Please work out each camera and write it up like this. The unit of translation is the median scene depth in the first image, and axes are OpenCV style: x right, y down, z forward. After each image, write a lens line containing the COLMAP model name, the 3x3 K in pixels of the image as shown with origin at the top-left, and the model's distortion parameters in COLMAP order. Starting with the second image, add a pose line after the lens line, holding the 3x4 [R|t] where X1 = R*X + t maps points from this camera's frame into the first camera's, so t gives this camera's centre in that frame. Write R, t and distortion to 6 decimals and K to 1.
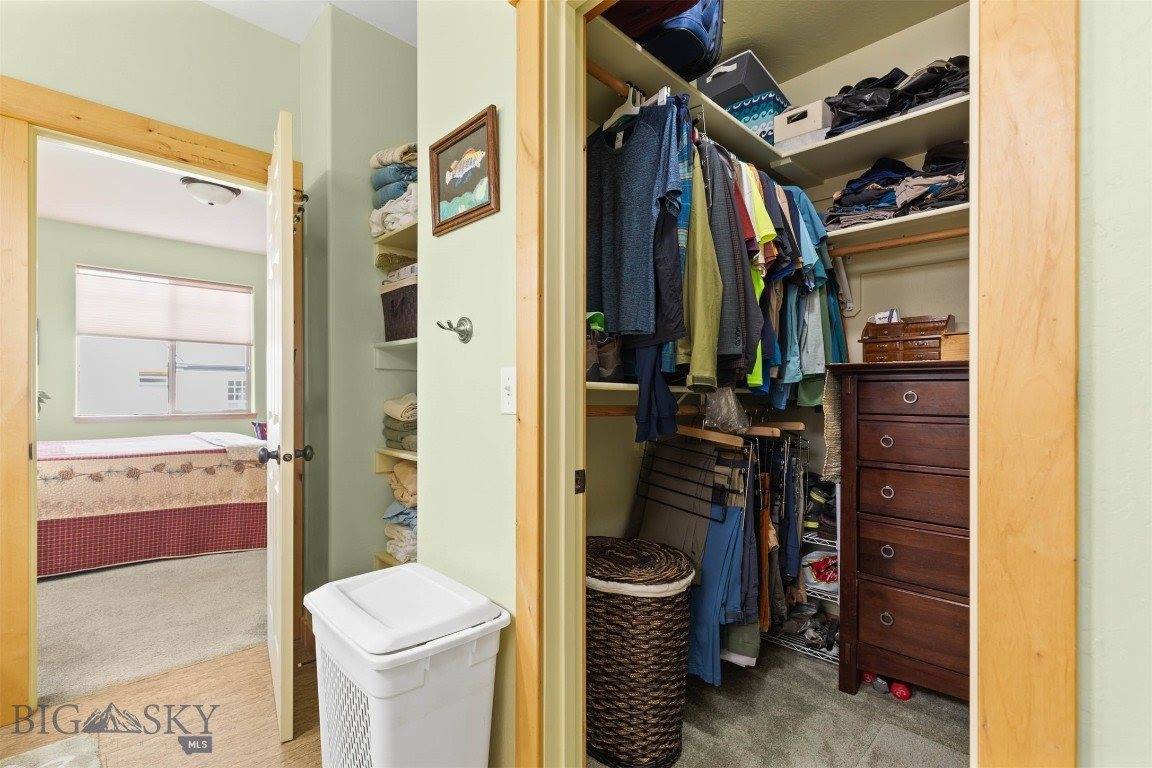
lens RADIAL K [[517.0, 0, 575.4], [0, 517.0, 388.4], [0, 0, 1]] dist [0.002954, 0.000146]
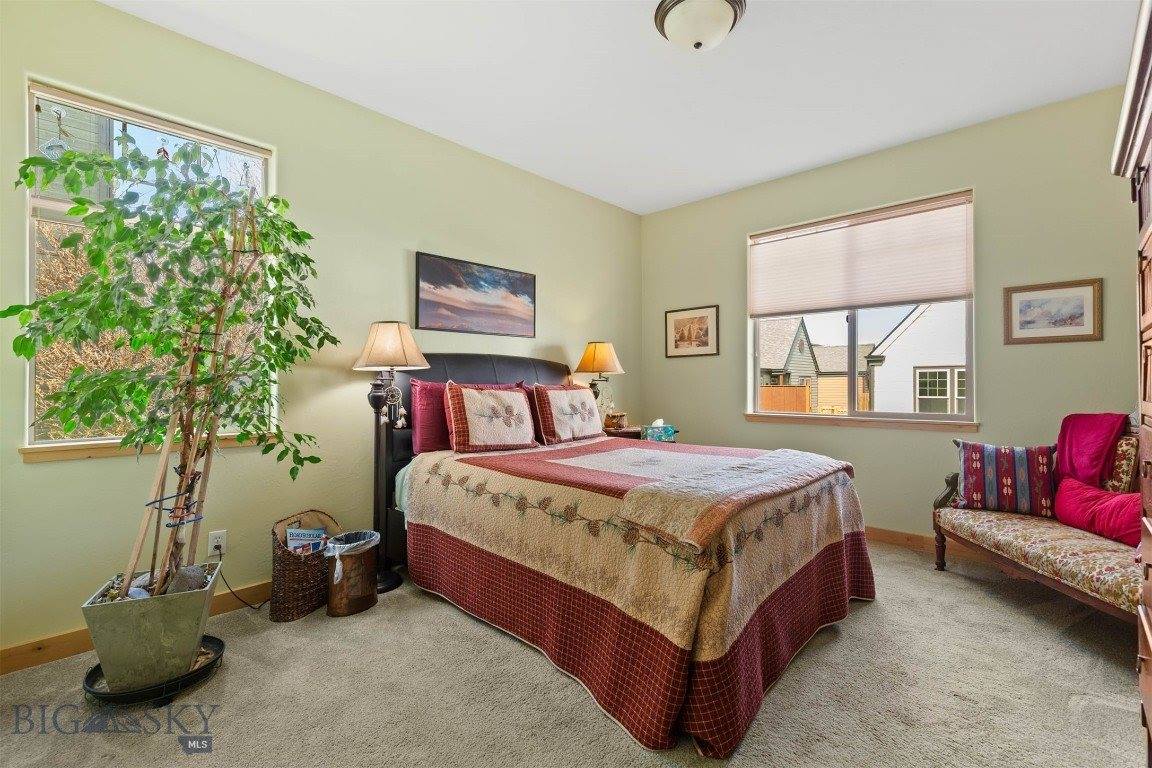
lens RADIAL K [[517.0, 0, 575.4], [0, 517.0, 388.4], [0, 0, 1]] dist [0.002954, 0.000146]
pose [[0.036199, -0.002389, -0.999342, -0.141197], [0.010696, 0.999941, -0.002003, 0.012948], [0.999287, -0.010617, 0.036222, 0.784164]]
